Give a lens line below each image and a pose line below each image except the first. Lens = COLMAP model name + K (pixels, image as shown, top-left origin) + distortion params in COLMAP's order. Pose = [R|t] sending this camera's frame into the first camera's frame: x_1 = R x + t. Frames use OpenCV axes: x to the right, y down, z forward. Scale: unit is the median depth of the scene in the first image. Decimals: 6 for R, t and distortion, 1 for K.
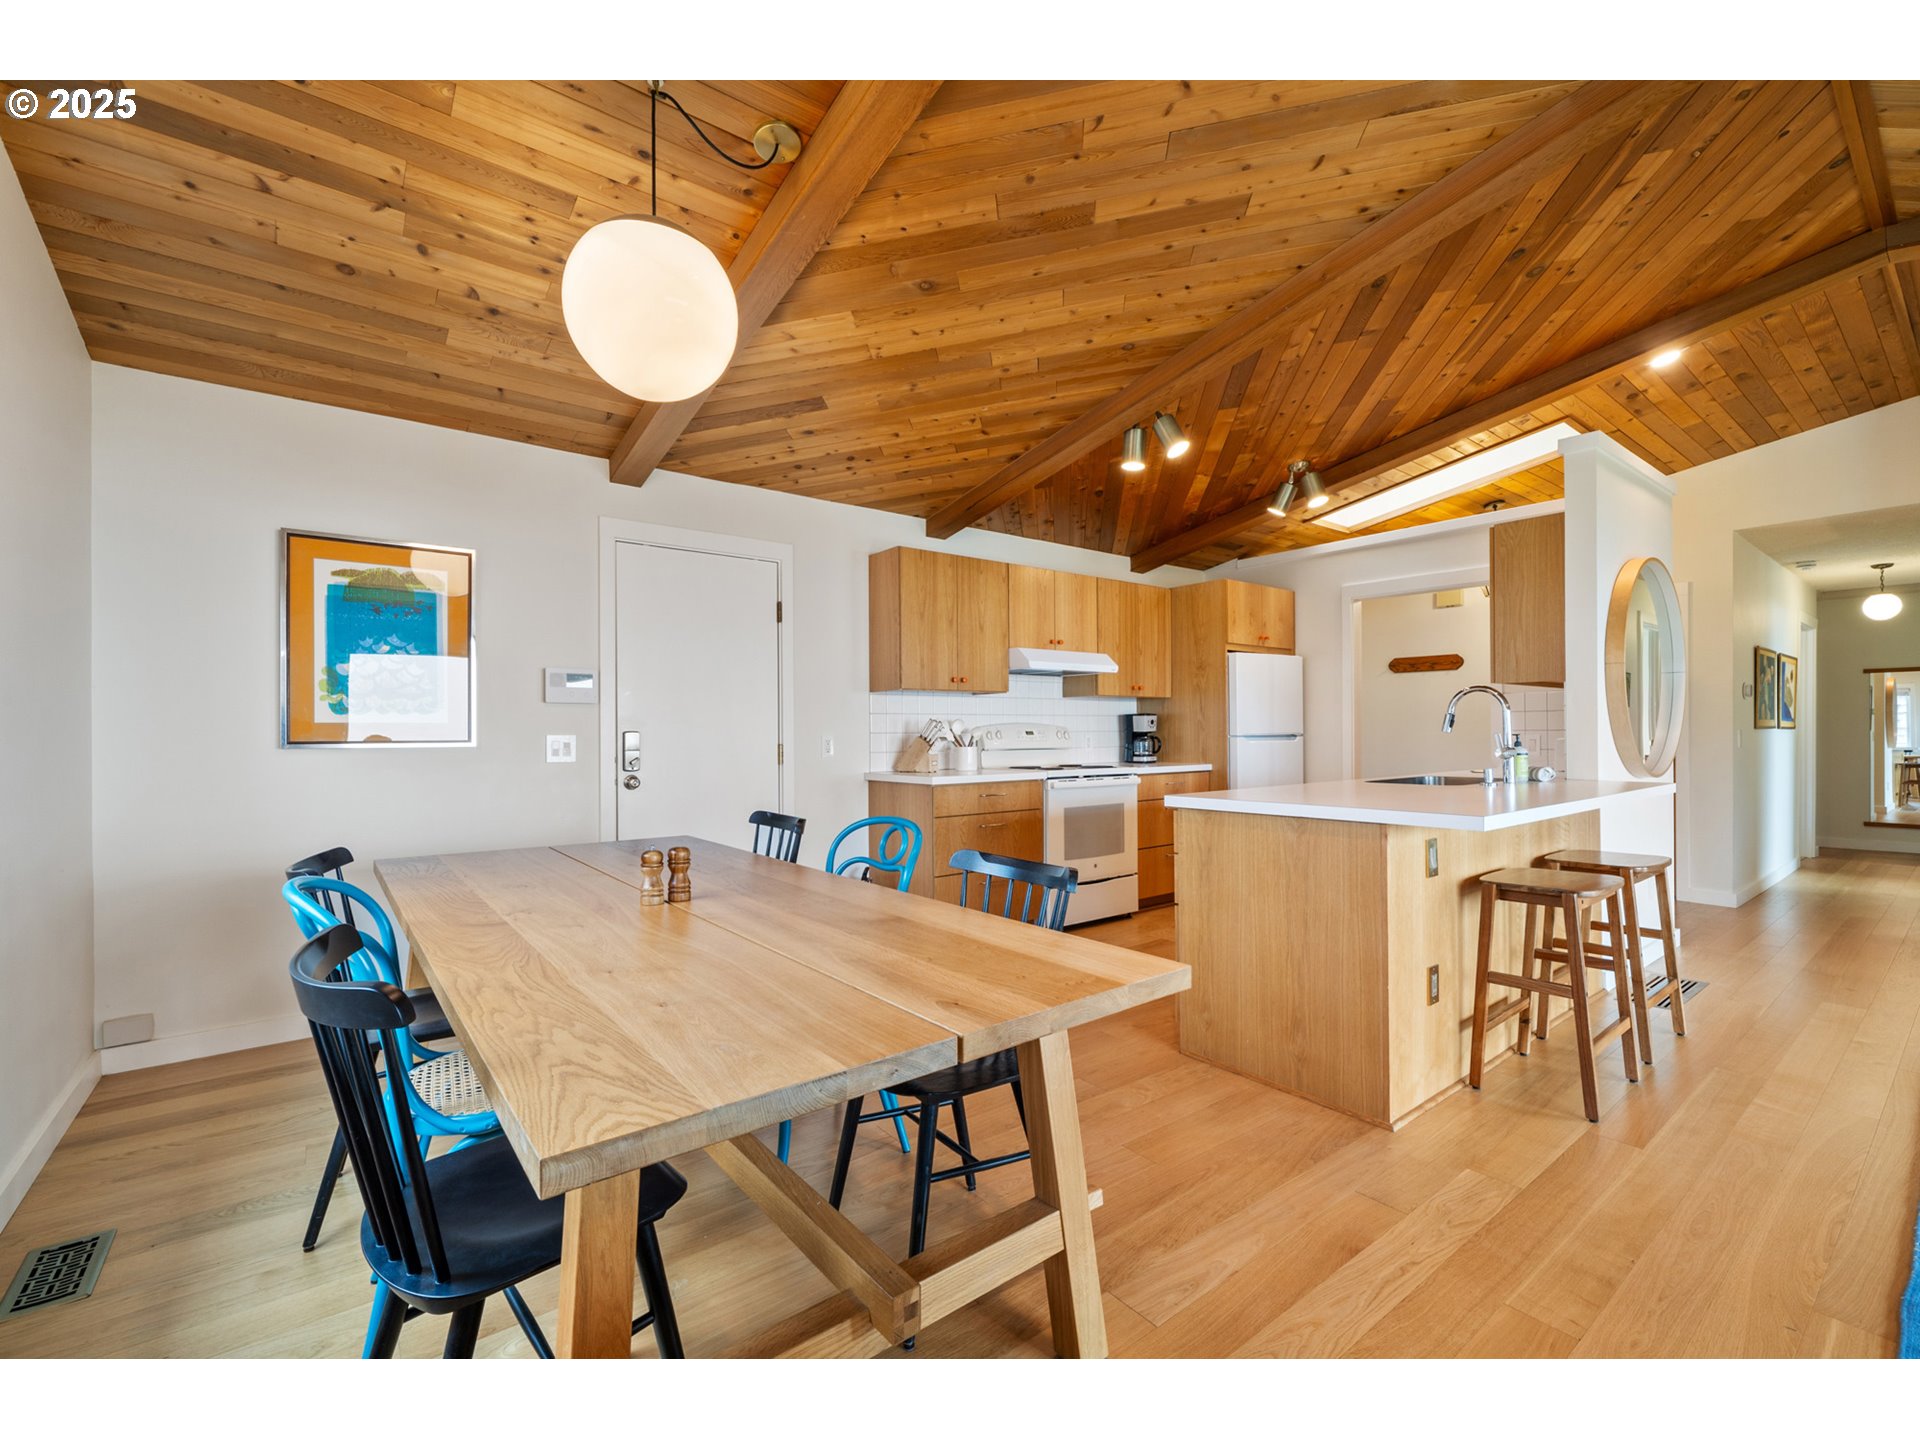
lens RADIAL K [[828.4, 0, 961.3], [0, 828.4, 731.4], [0, 0, 1]] dist [0.002233, 0.000655]
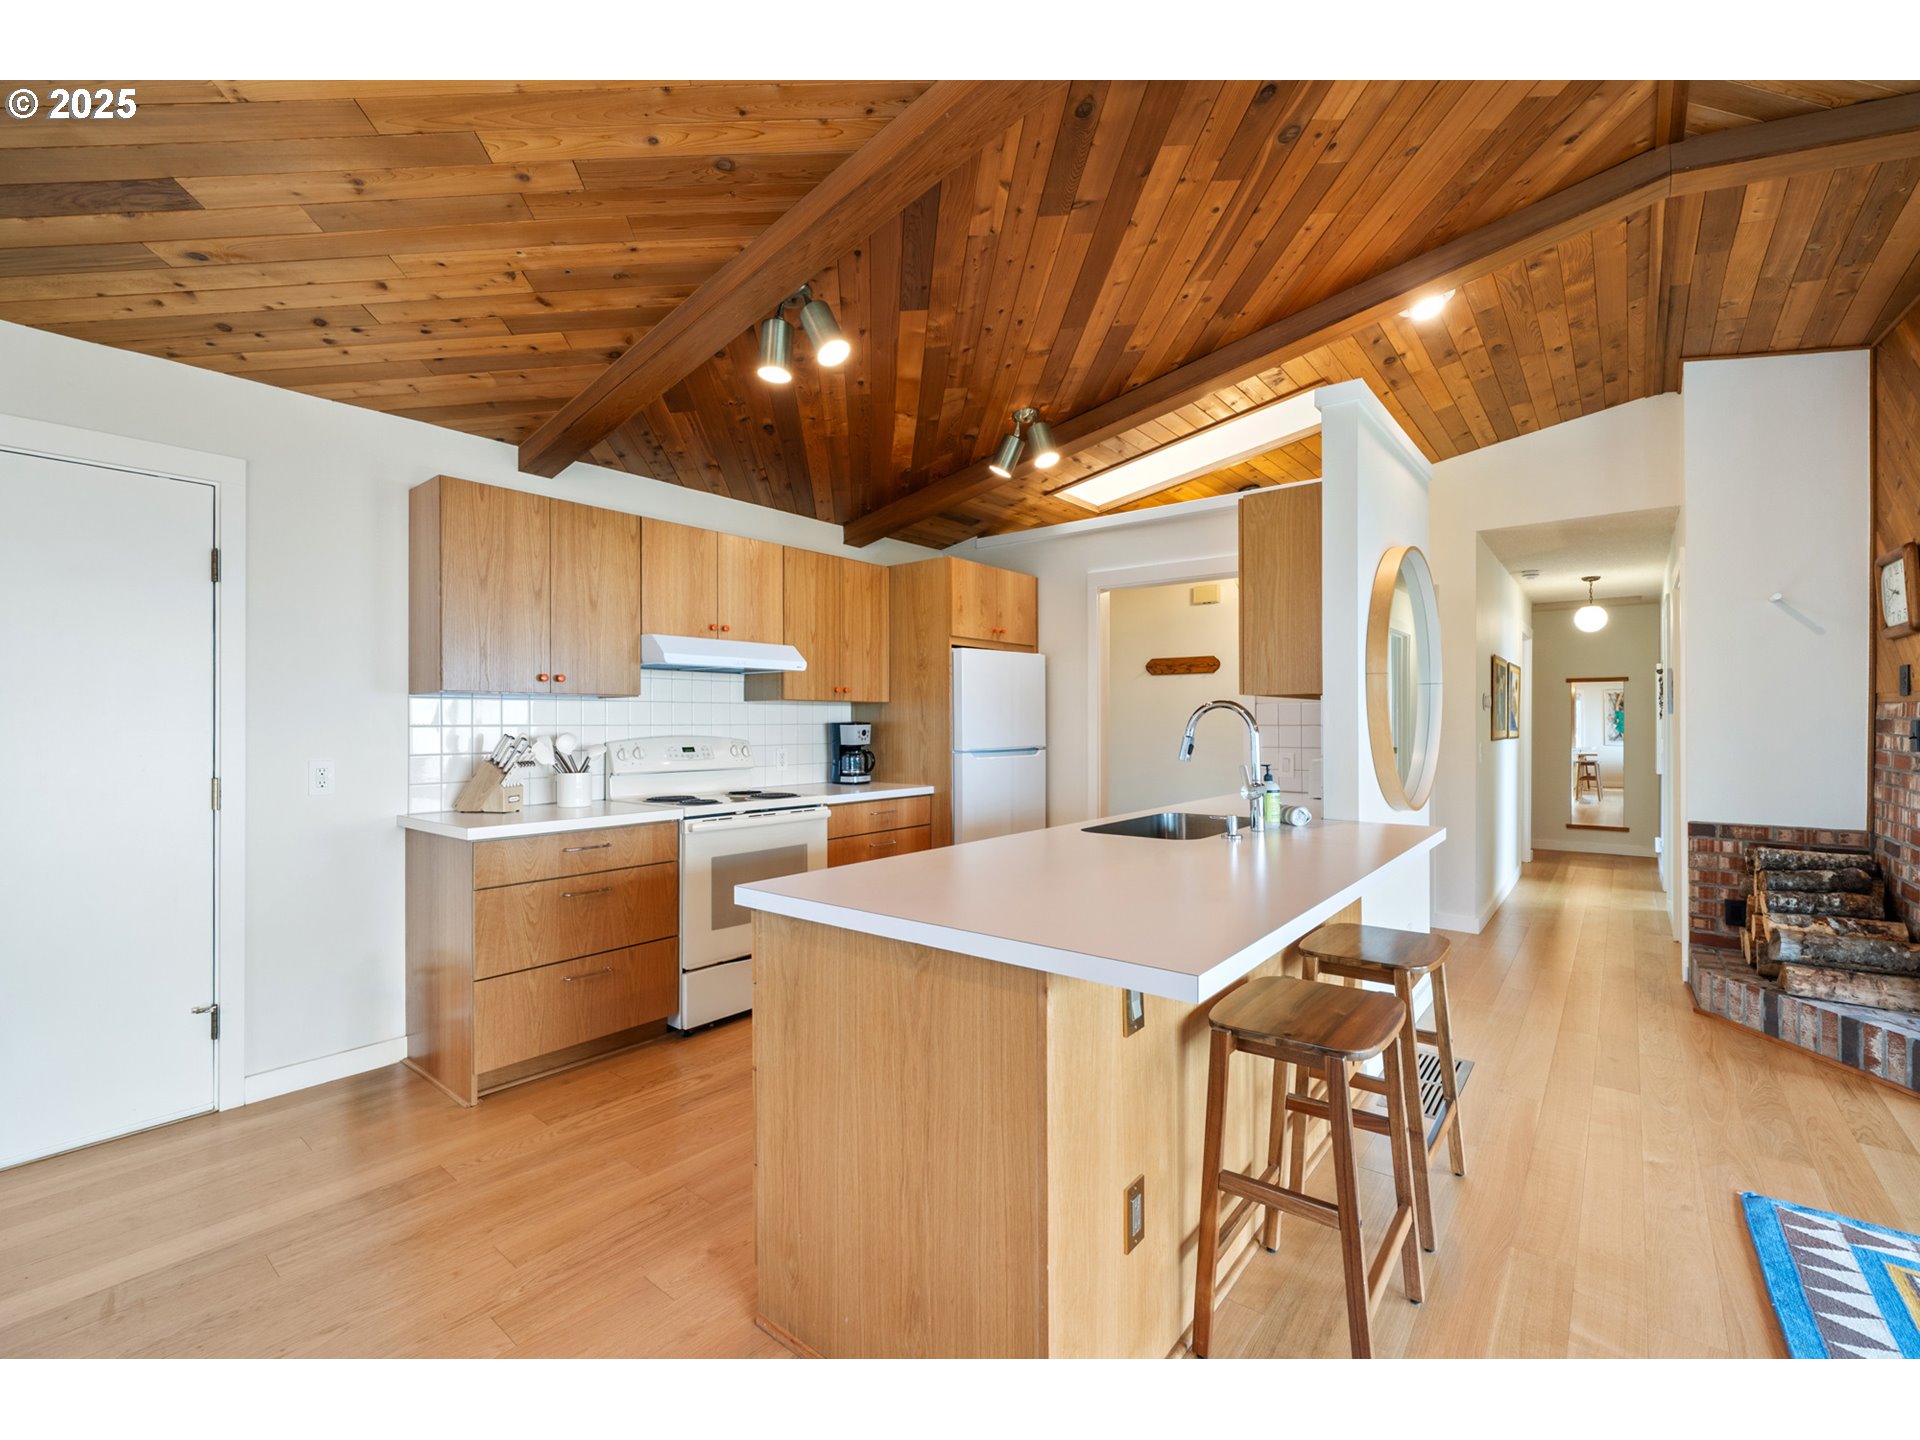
lens RADIAL K [[828.4, 0, 960.3], [0, 828.4, 718.0], [0, 0, 1]] dist [0.002233, 0.000655]
pose [[0.974605, 0.005531, 0.223862, 0.197139], [-0.004443, 0.999976, -0.005366, -0.030003], [-0.223886, 0.004236, 0.974606, 0.281764]]
